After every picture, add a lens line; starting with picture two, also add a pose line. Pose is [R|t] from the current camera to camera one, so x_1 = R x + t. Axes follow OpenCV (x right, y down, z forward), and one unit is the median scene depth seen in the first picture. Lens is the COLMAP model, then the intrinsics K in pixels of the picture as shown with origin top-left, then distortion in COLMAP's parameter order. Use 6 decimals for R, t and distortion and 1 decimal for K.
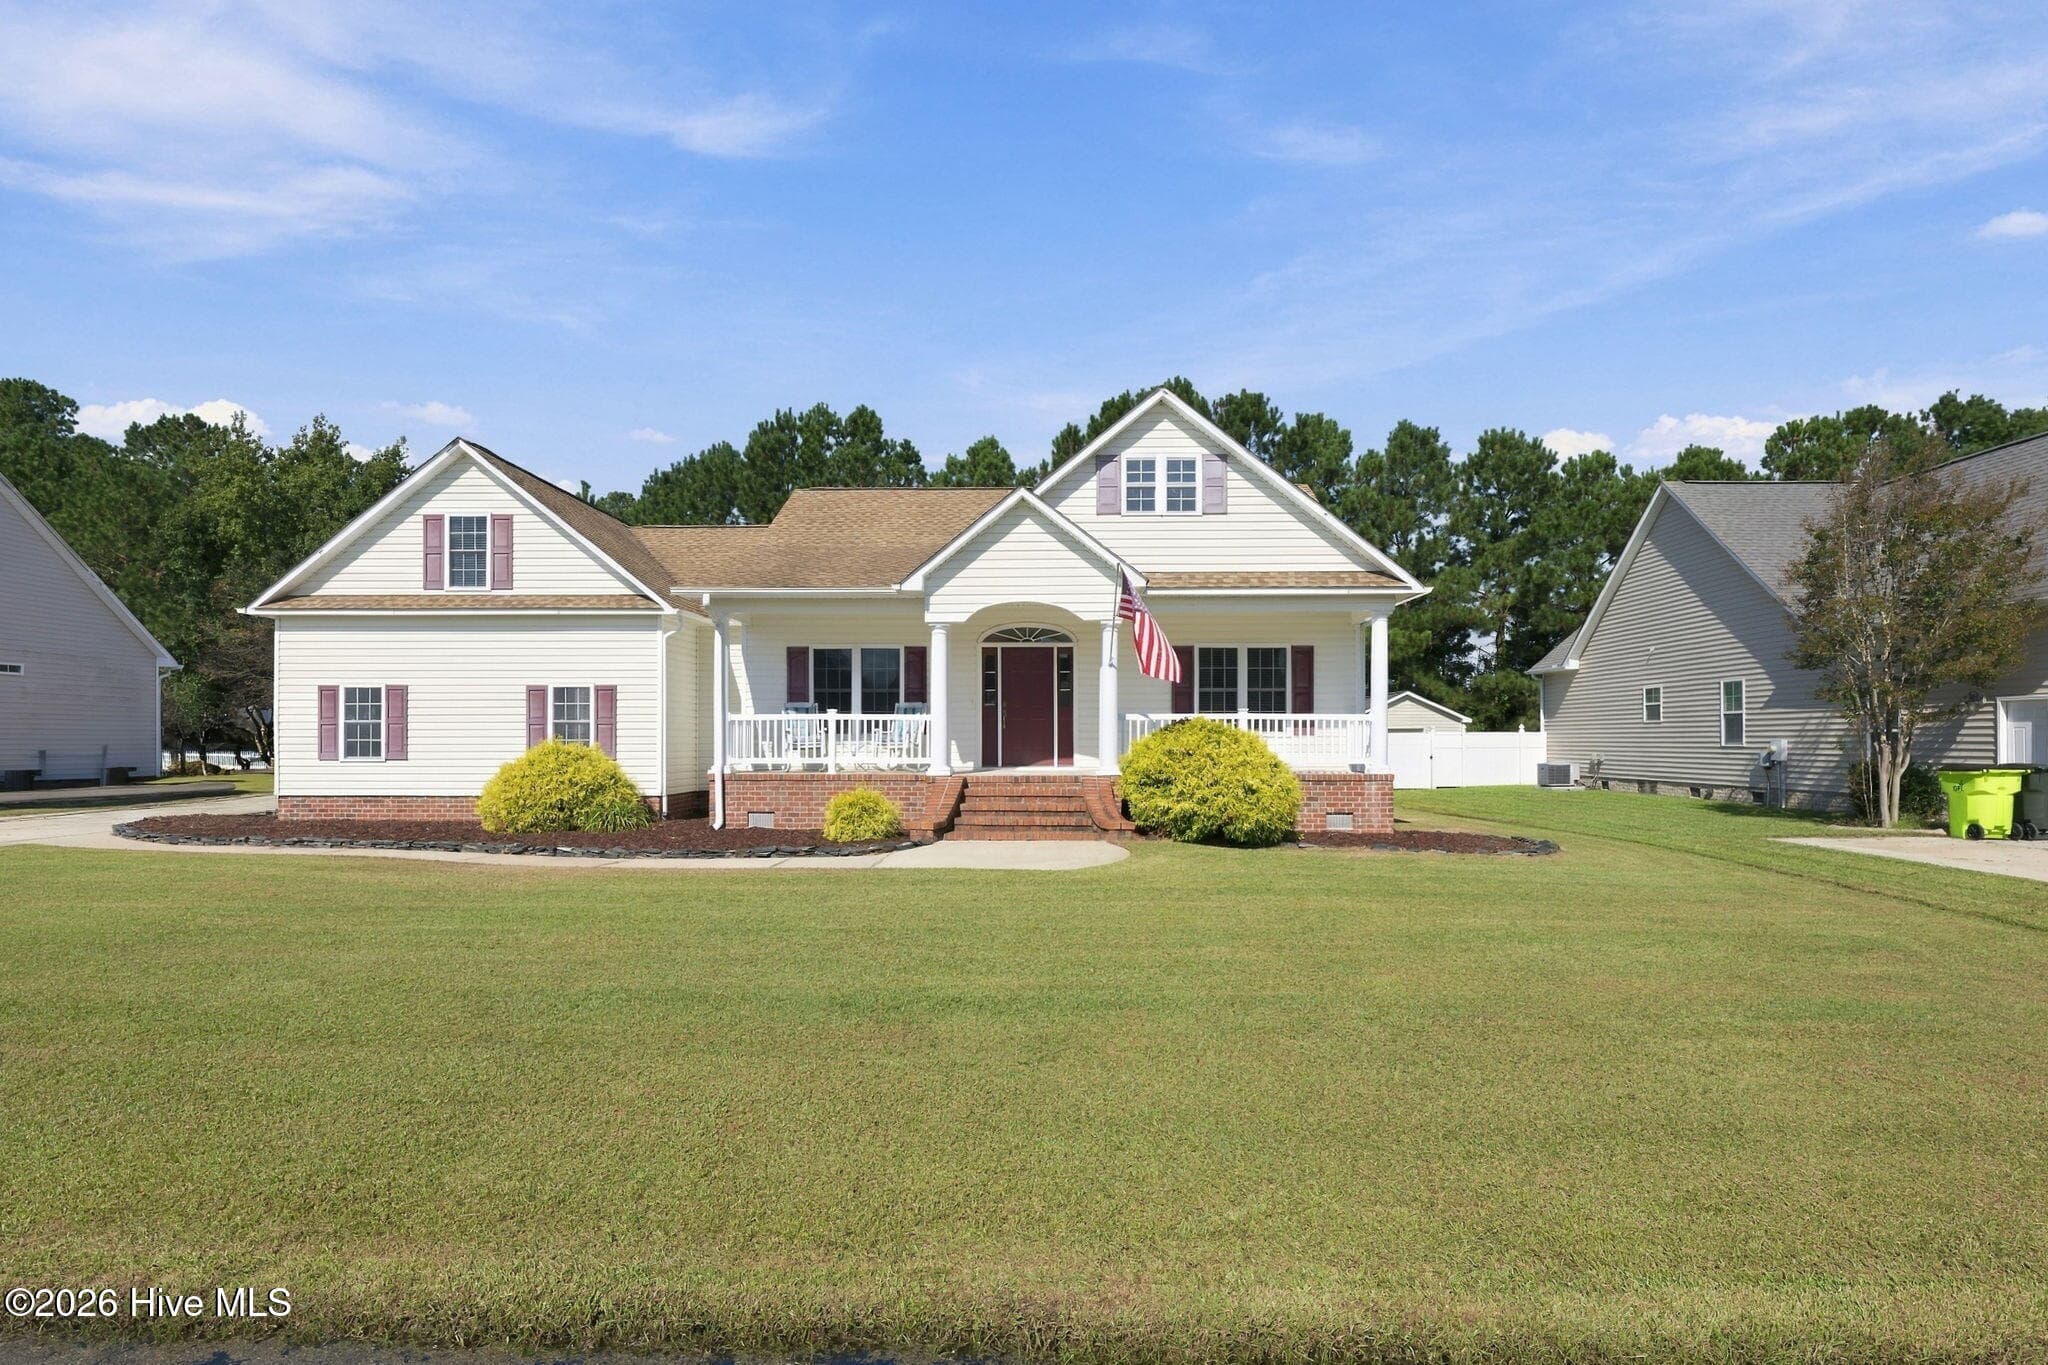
lens RADIAL K [[1027.8, 0, 1025.4], [0, 1027.8, 732.4], [0, 0, 1]] dist [-0.001430, 0.000701]
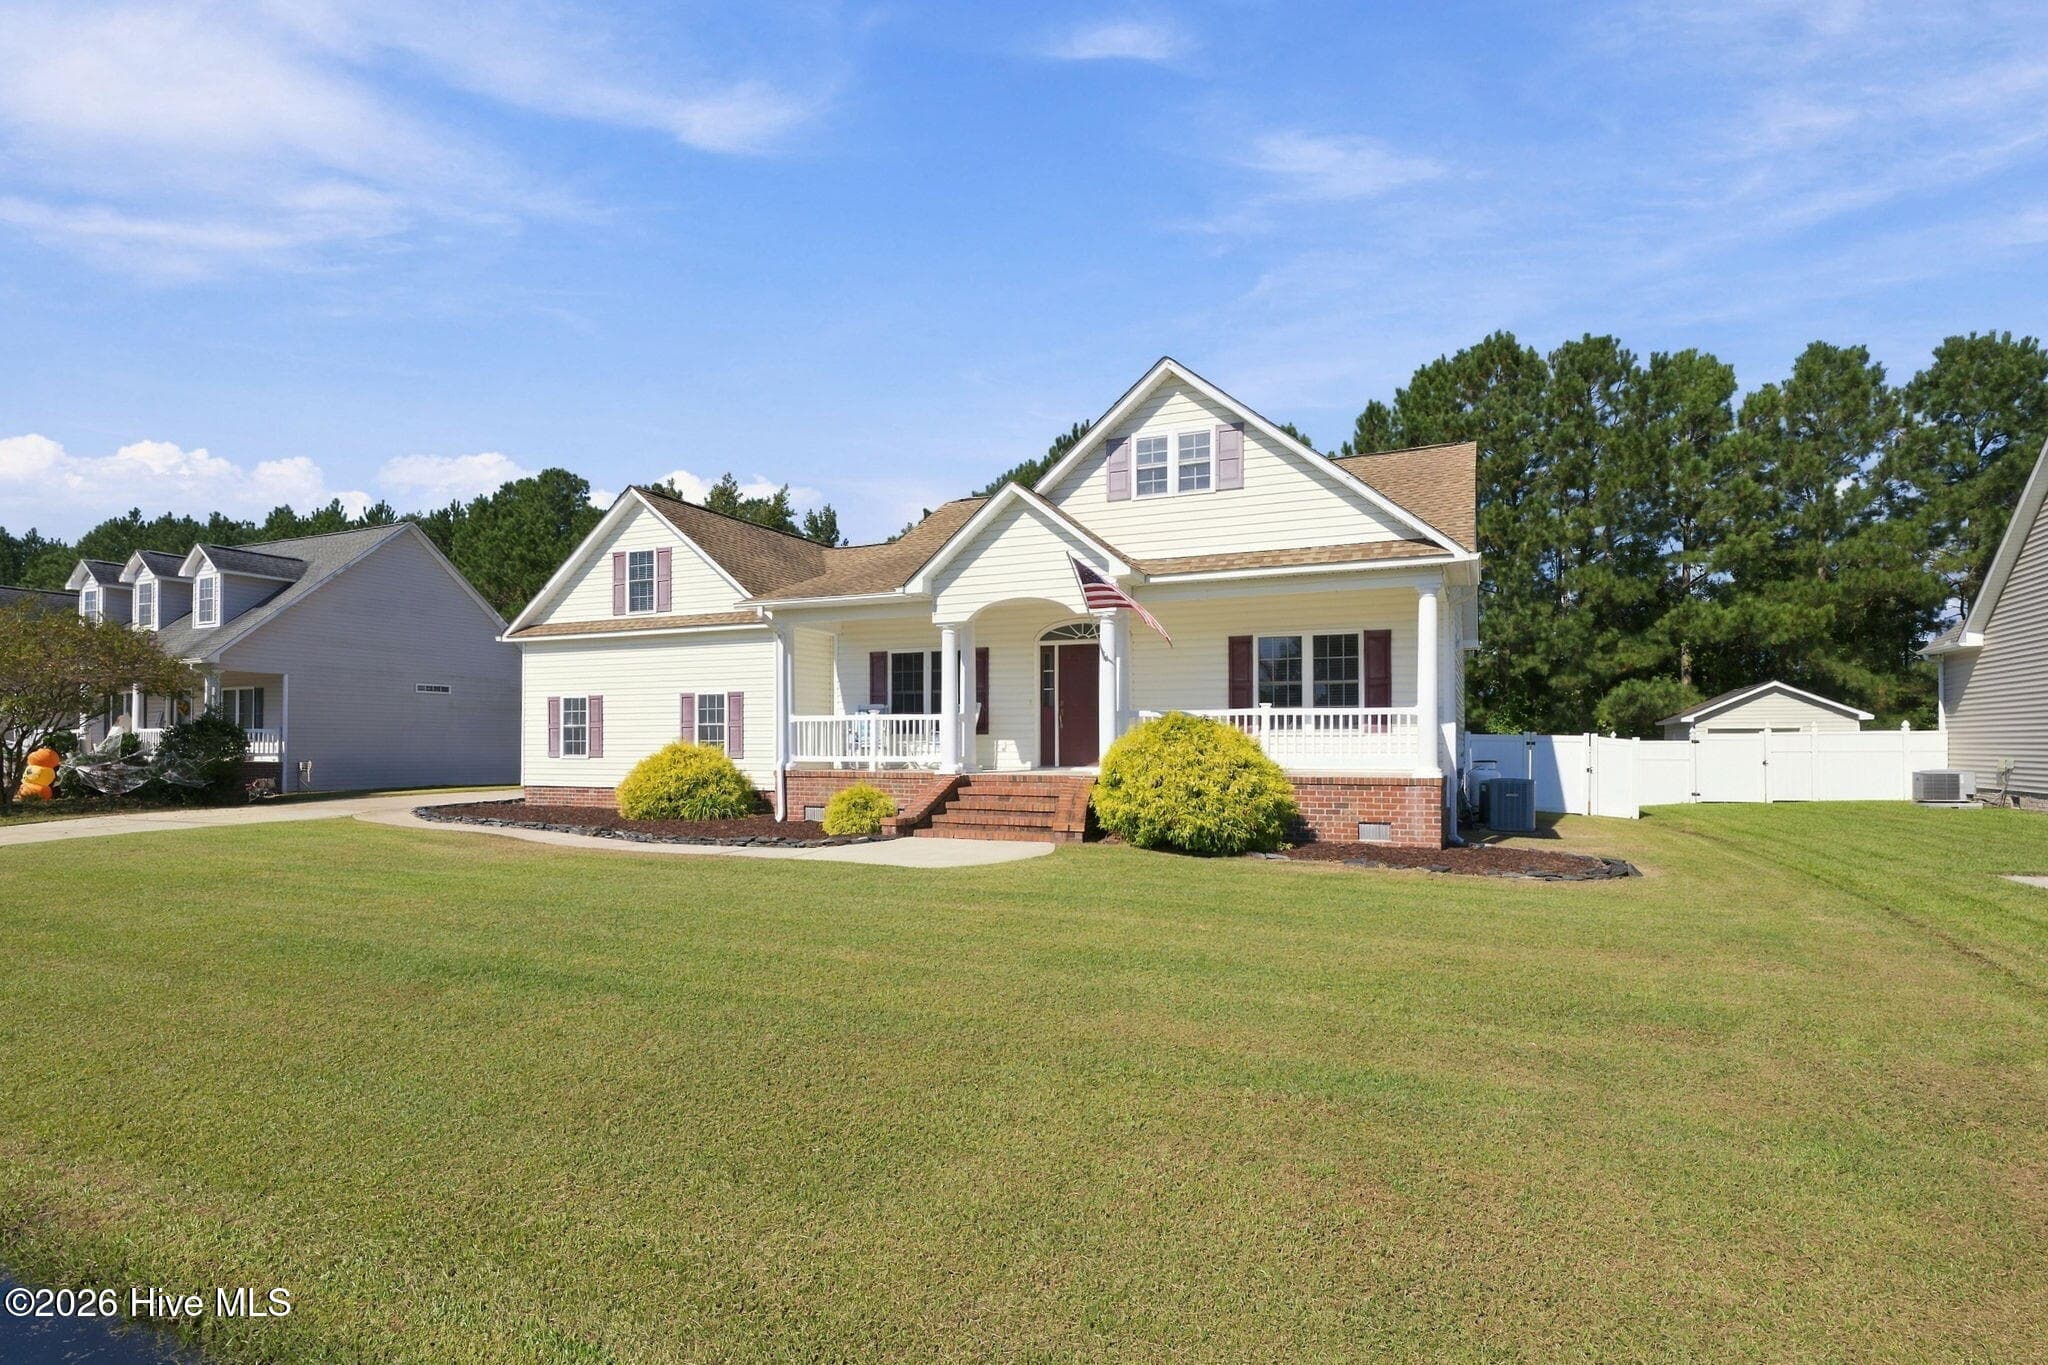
lens RADIAL K [[1029.7, 0, 1028.6], [0, 1029.7, 738.0], [0, 0, 1]] dist [0.001156, 0.002003]
pose [[0.922915, -0.003248, -0.384990, 0.329519], [0.003192, 0.999995, -0.000783, 0.006567], [0.384991, -0.000506, 0.922920, 0.080582]]
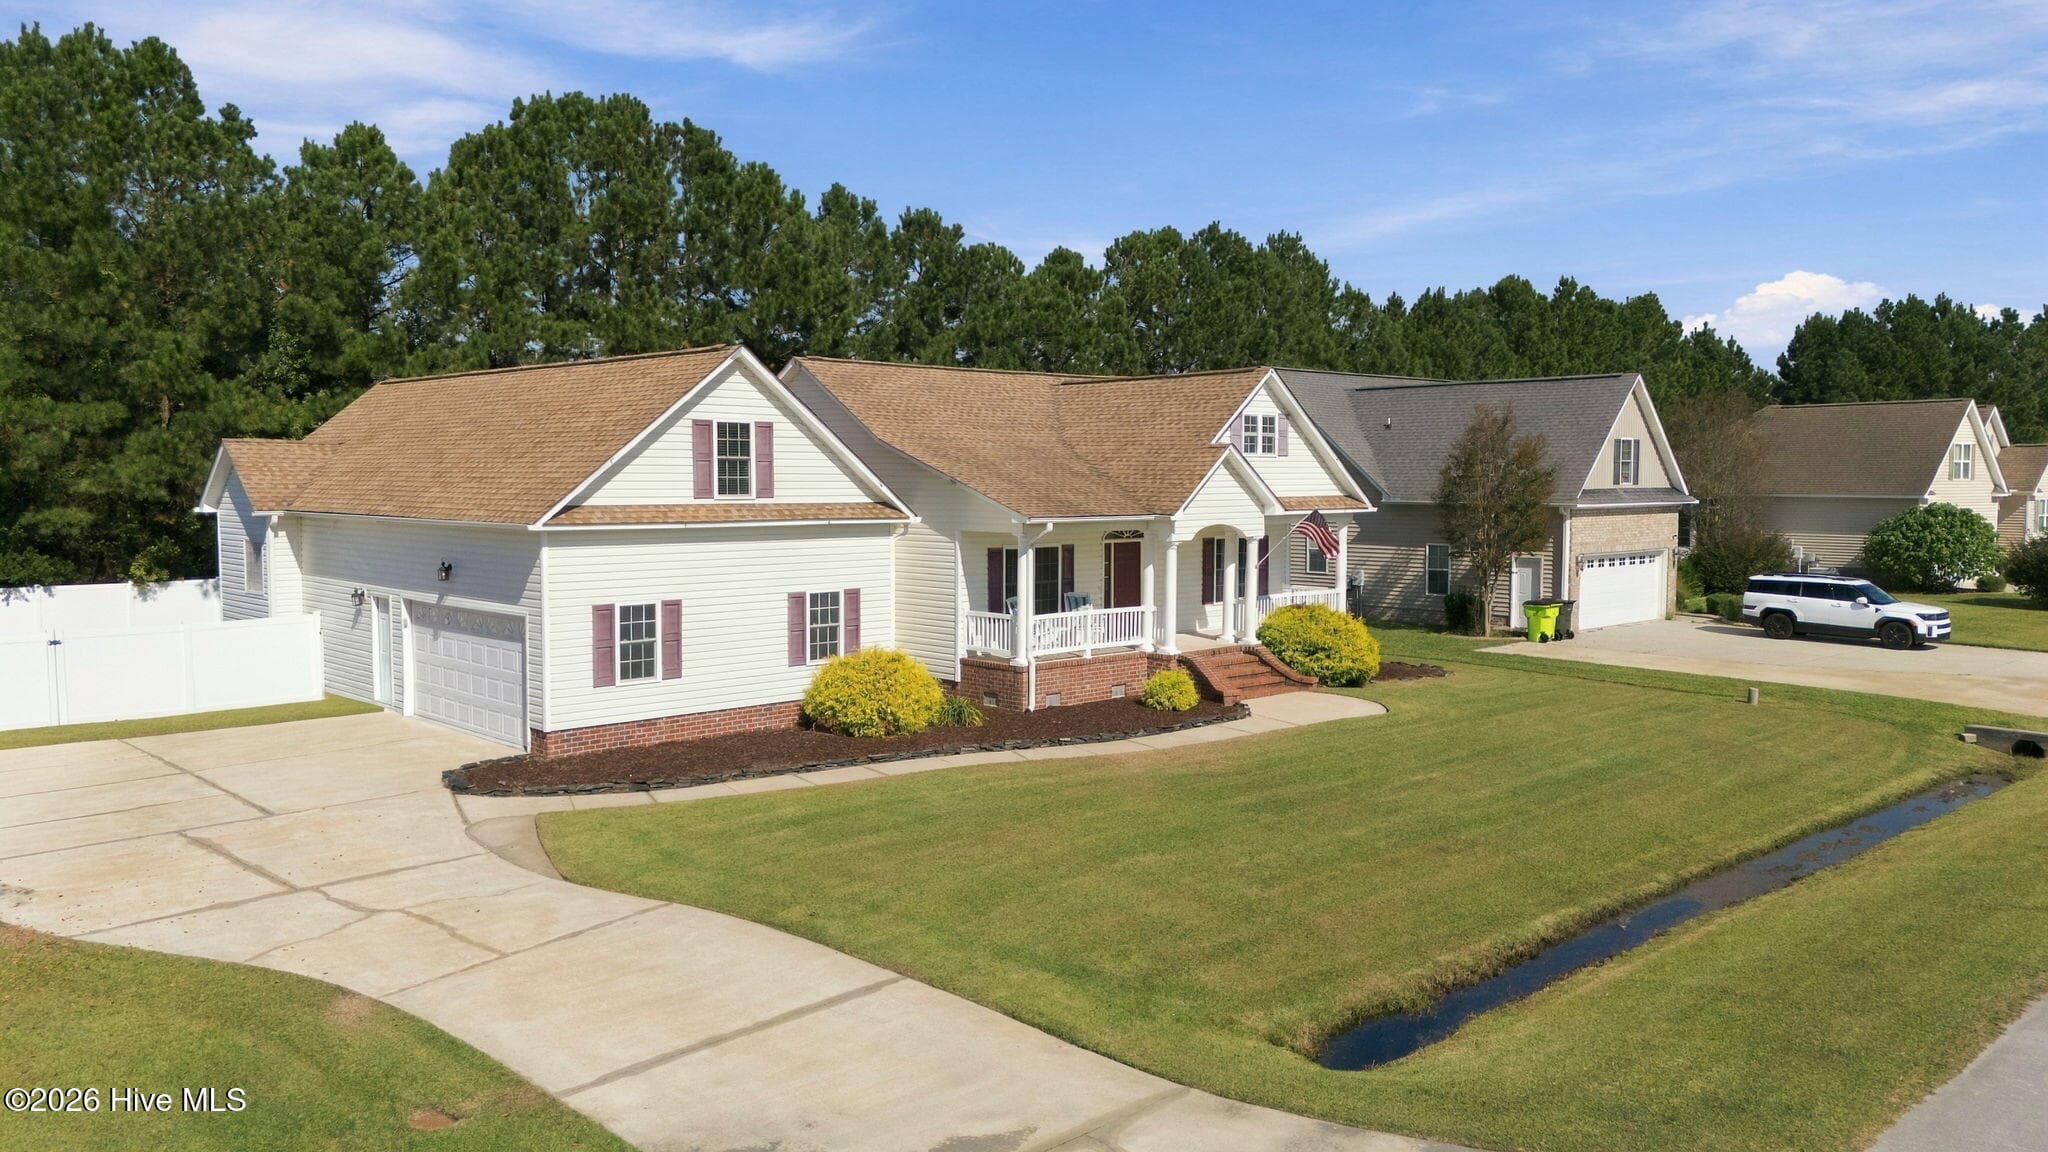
lens RADIAL K [[1501.2, 0, 1033.4], [0, 1501.2, 577.0], [0, 0, 1]] dist [0.119520, -0.155815]
pose [[0.708708, -0.047197, 0.703921, -1.381145], [-0.005133, 0.997388, 0.072042, -0.172514], [-0.705483, -0.054671, 0.706615, -0.222467]]
